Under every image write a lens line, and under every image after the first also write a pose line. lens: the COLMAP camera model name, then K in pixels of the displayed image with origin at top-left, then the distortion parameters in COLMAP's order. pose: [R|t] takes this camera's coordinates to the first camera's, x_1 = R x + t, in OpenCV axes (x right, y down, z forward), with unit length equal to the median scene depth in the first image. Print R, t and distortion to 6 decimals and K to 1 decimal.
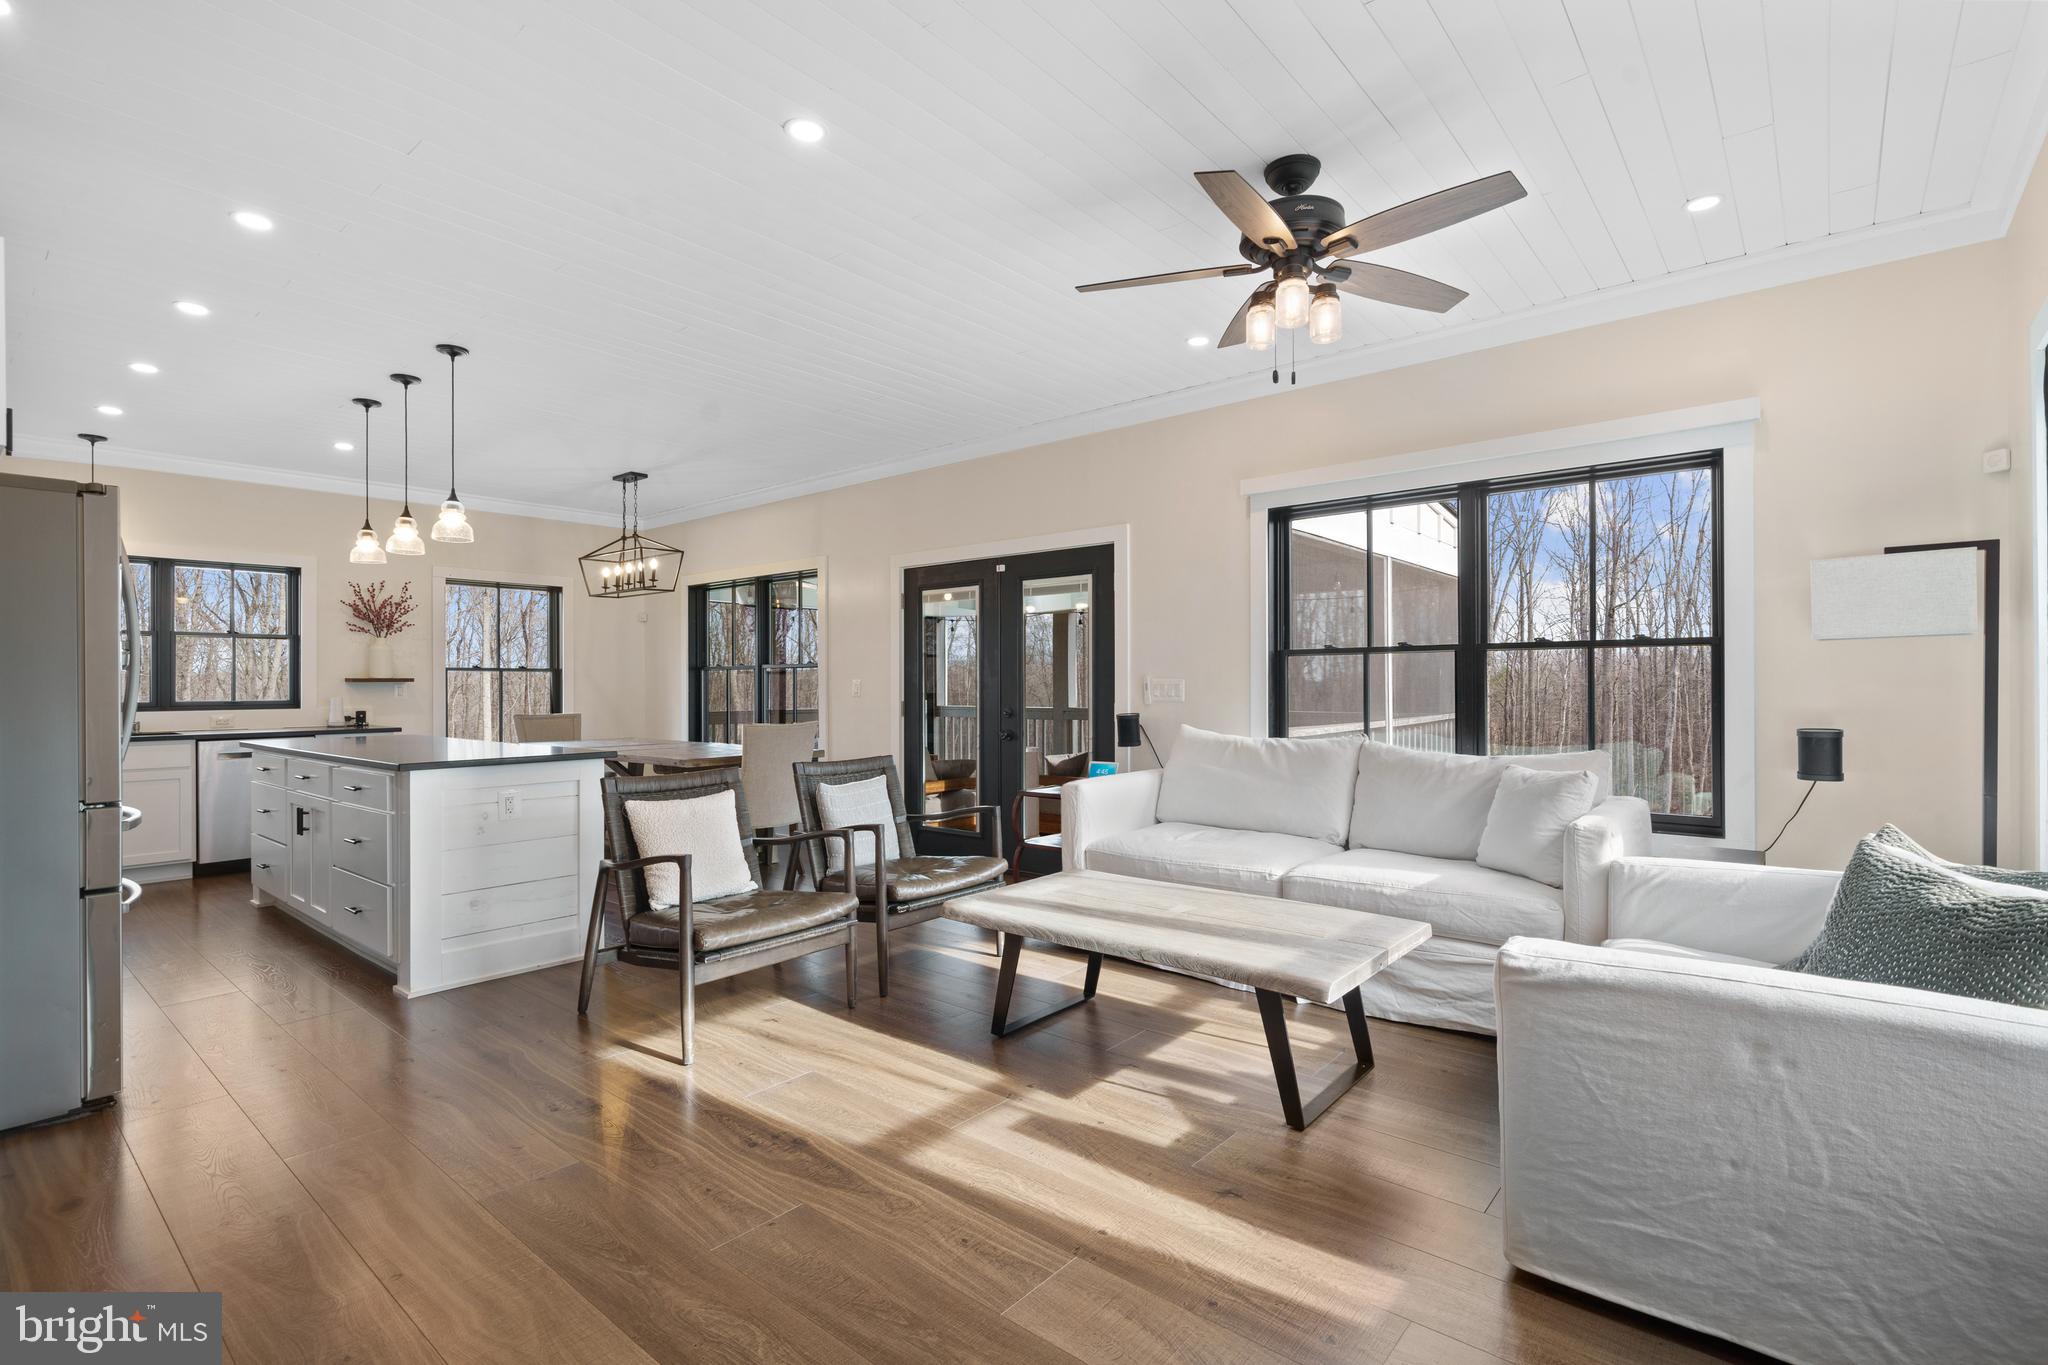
lens RADIAL K [[932.5, 0, 1024.0], [0, 932.5, 682.5], [0, 0, 1]] dist [-0.001228, -0.000611]
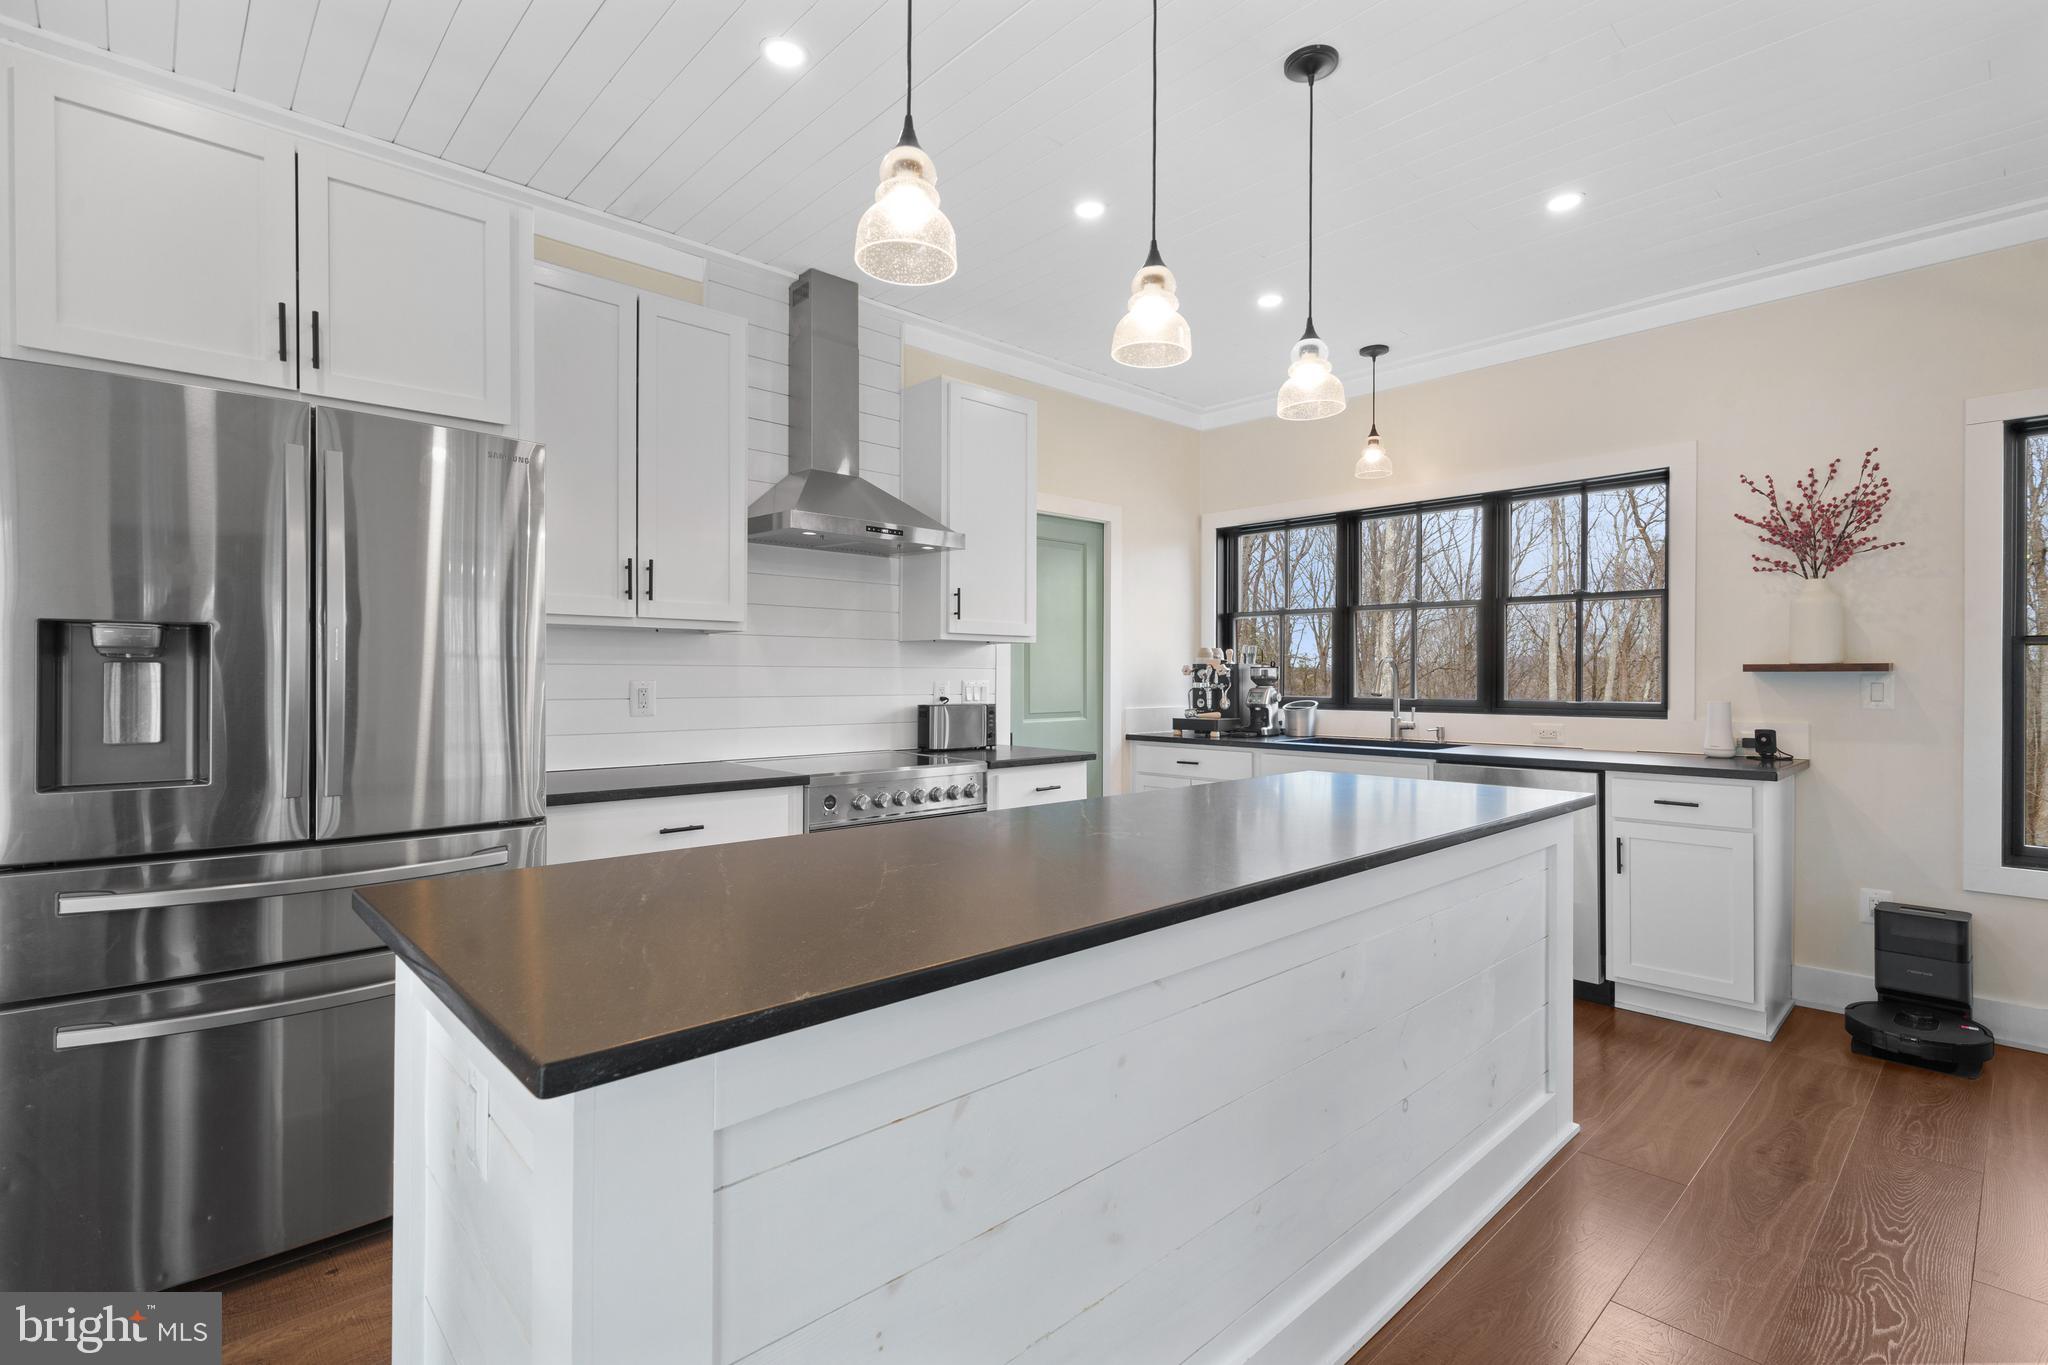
lens RADIAL K [[949.0, 0, 1016.9], [0, 949.0, 678.3], [0, 0, 1]] dist [0.001987, 0.000178]
pose [[-0.119873, 0.008445, -0.992753, -0.157331], [0.004527, 0.999958, 0.007959, -0.002638], [0.992779, -0.003540, -0.119906, 0.663401]]
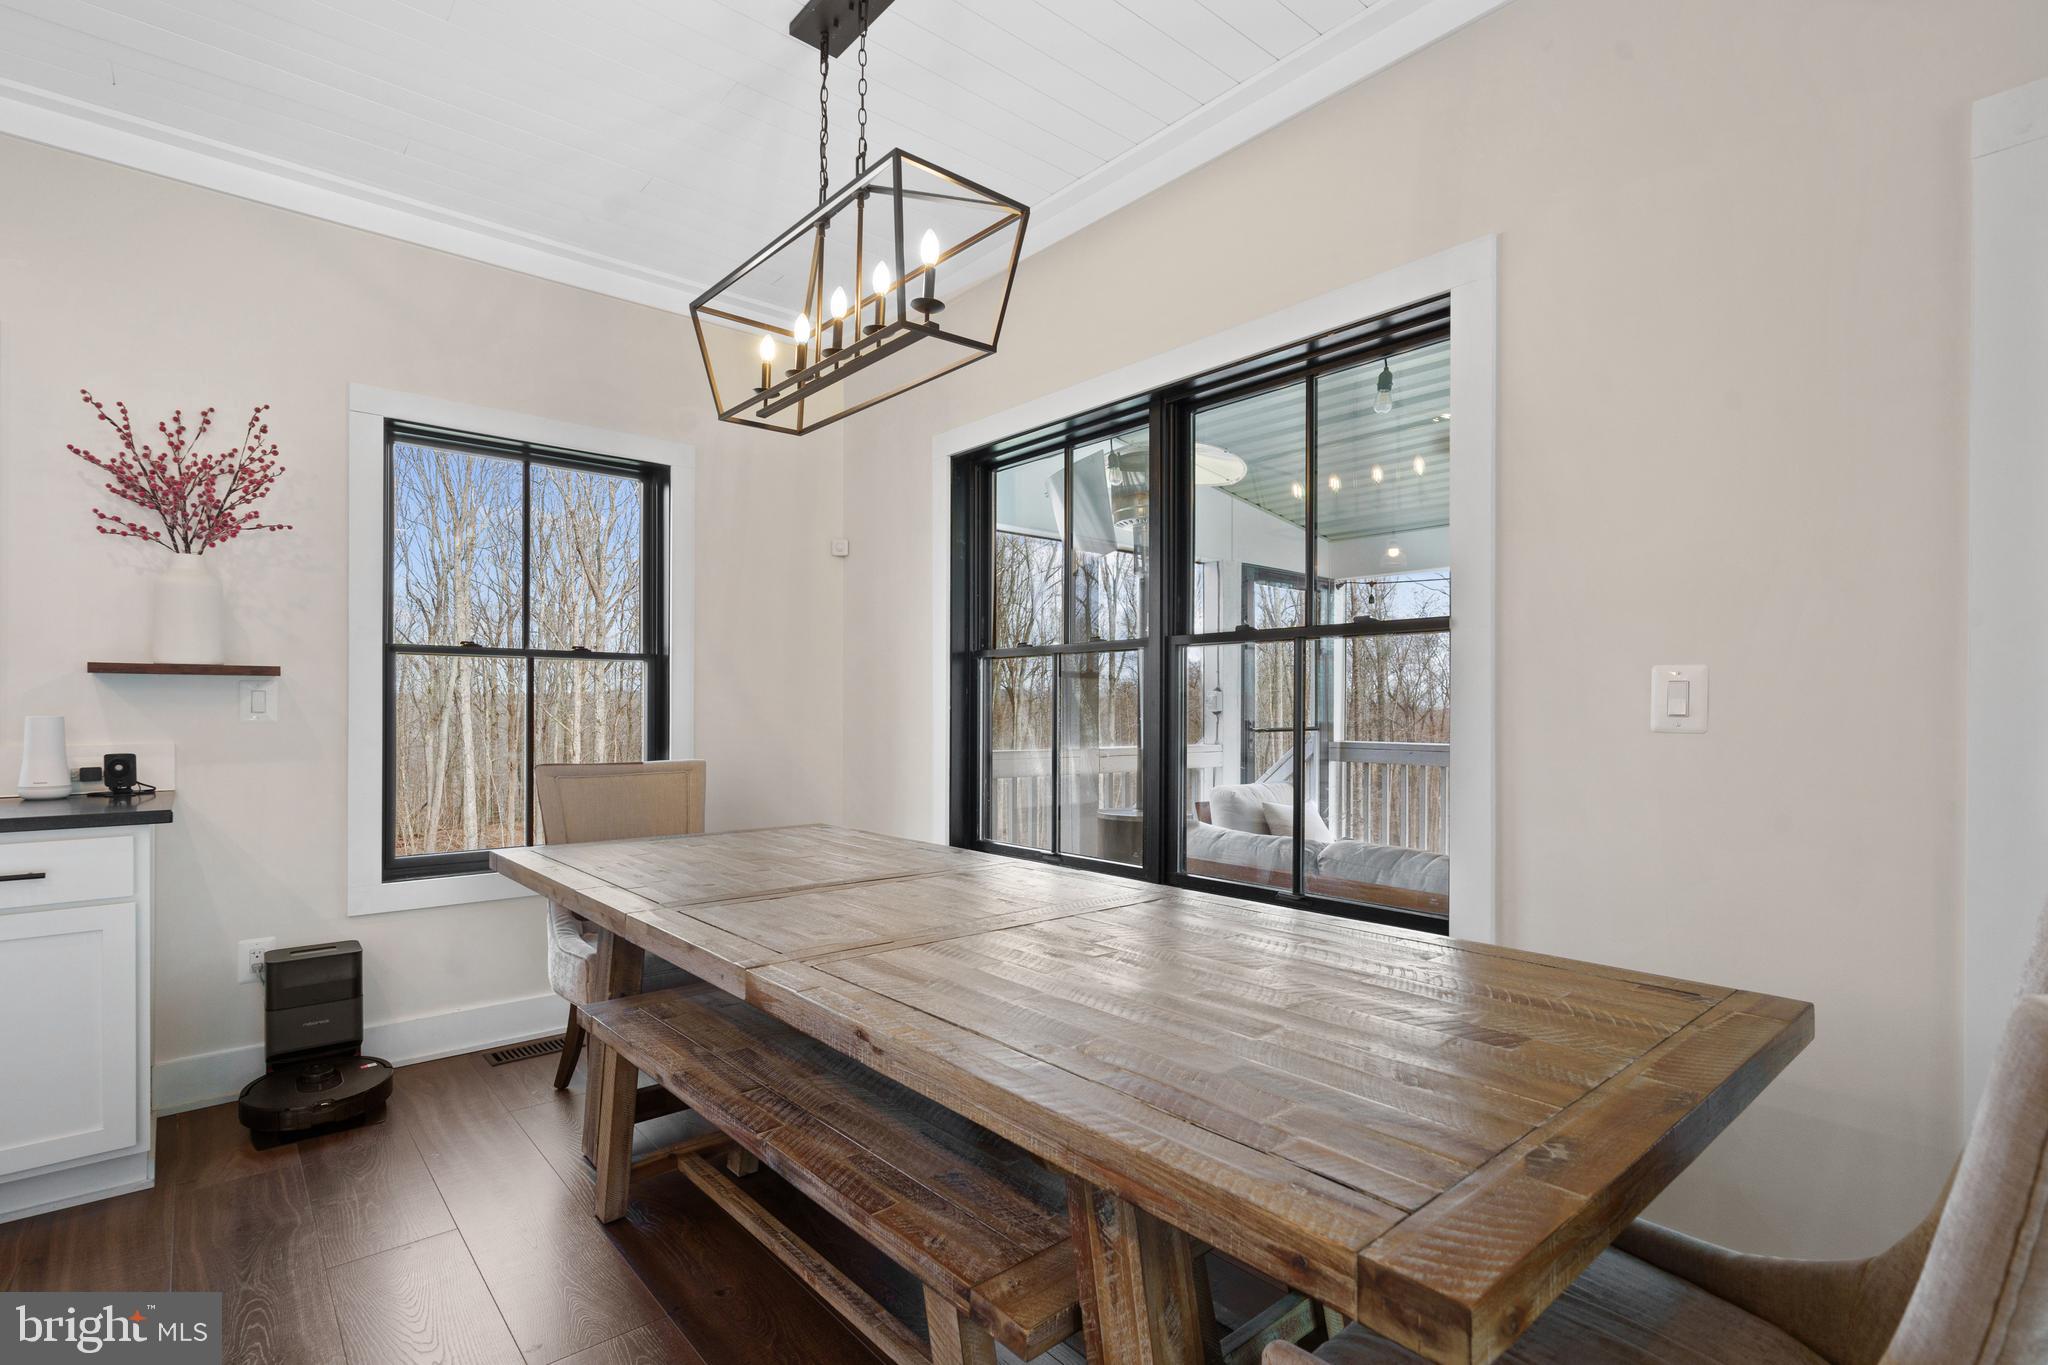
lens RADIAL K [[962.1, 0, 1017.2], [0, 962.1, 710.1], [0, 0, 1]] dist [-0.001915, -0.000351]
pose [[0.987201, 0.011702, -0.159053, -0.310761], [-0.010231, 0.999897, 0.010067, 0.006551], [0.159154, -0.008311, 0.987219, 0.689752]]
